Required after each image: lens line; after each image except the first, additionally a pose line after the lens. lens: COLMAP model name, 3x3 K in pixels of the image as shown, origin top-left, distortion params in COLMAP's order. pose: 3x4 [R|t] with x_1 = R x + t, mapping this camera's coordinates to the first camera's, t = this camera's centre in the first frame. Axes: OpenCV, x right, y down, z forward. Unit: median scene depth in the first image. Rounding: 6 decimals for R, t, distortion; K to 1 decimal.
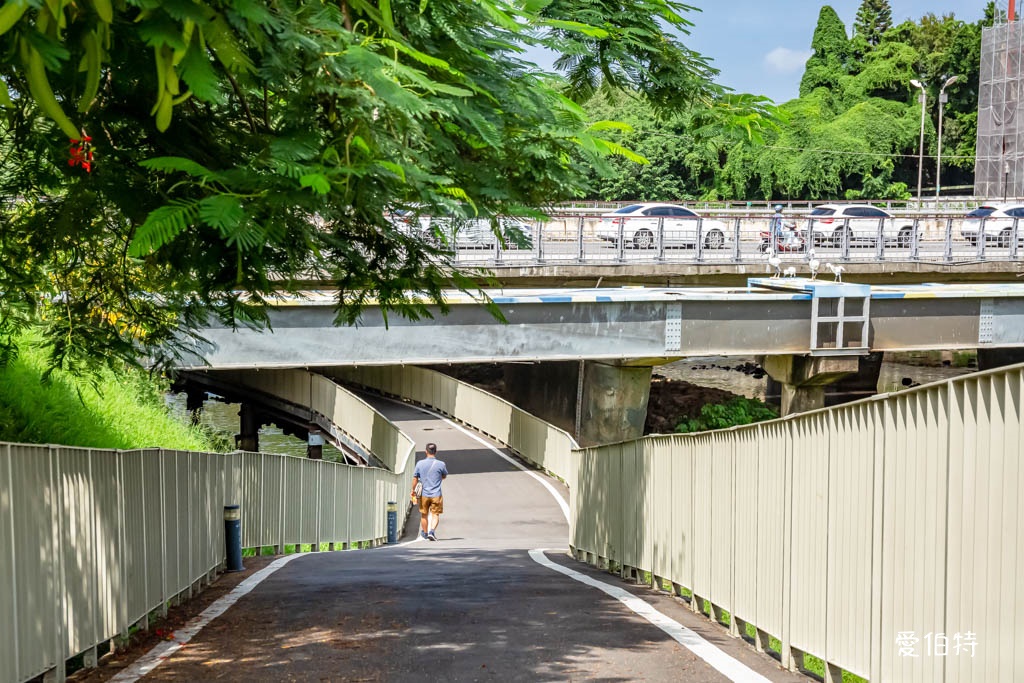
lens RADIAL K [[1554.0, 0, 511.9], [0, 1554.0, 342.5], [0, 0, 1]] dist [-0.116153, 0.000000]
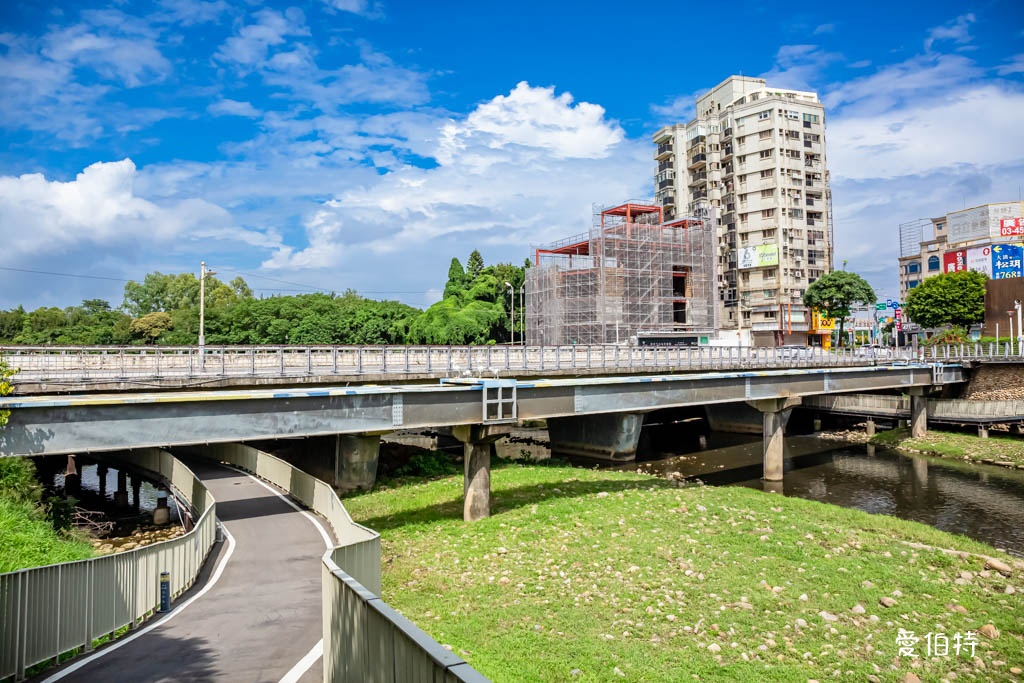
lens RADIAL K [[727.4, 0, 511.3], [0, 727.4, 341.9], [0, 0, 1]] dist [-0.061277, 0.003486]
pose [[0.960523, -0.016352, 0.277721, 0.012296], [0.046337, 0.993730, -0.101749, 0.001432], [-0.274316, 0.110601, 0.955258, 0.250773]]
